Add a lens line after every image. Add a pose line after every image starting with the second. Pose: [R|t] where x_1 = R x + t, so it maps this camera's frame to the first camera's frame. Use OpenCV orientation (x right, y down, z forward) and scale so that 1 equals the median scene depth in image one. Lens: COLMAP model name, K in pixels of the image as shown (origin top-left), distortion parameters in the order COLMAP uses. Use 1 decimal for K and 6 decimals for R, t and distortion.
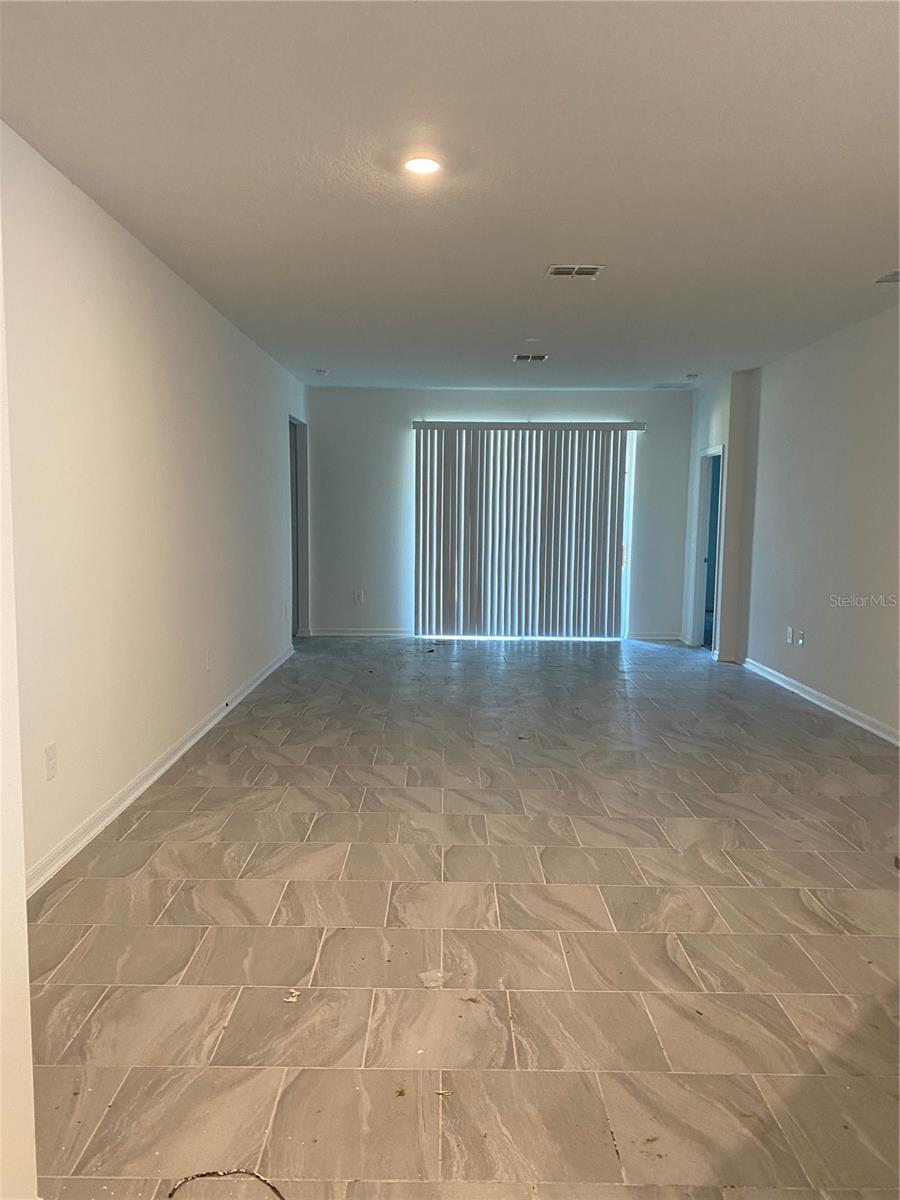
lens RADIAL K [[909.7, 0, 448.5], [0, 909.7, 602.4], [0, 0, 1]] dist [0.038299, -0.008252]
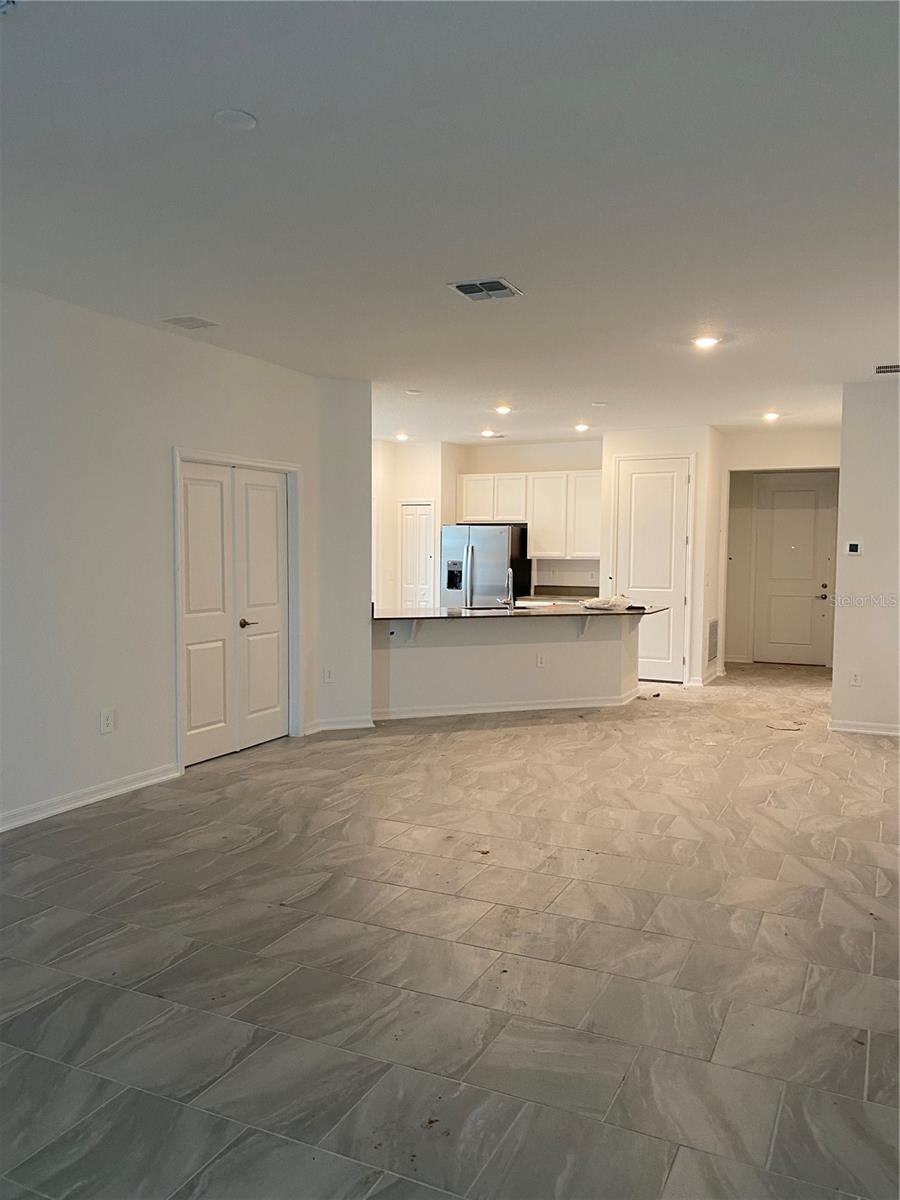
lens RADIAL K [[909.7, 0, 448.4], [0, 909.7, 601.8], [0, 0, 1]] dist [0.038299, -0.008252]
pose [[-0.896773, -0.046337, 0.440059, -0.258471], [0.026940, 0.986940, 0.158821, -0.212350], [-0.441671, 0.154282, -0.883812, 1.975078]]
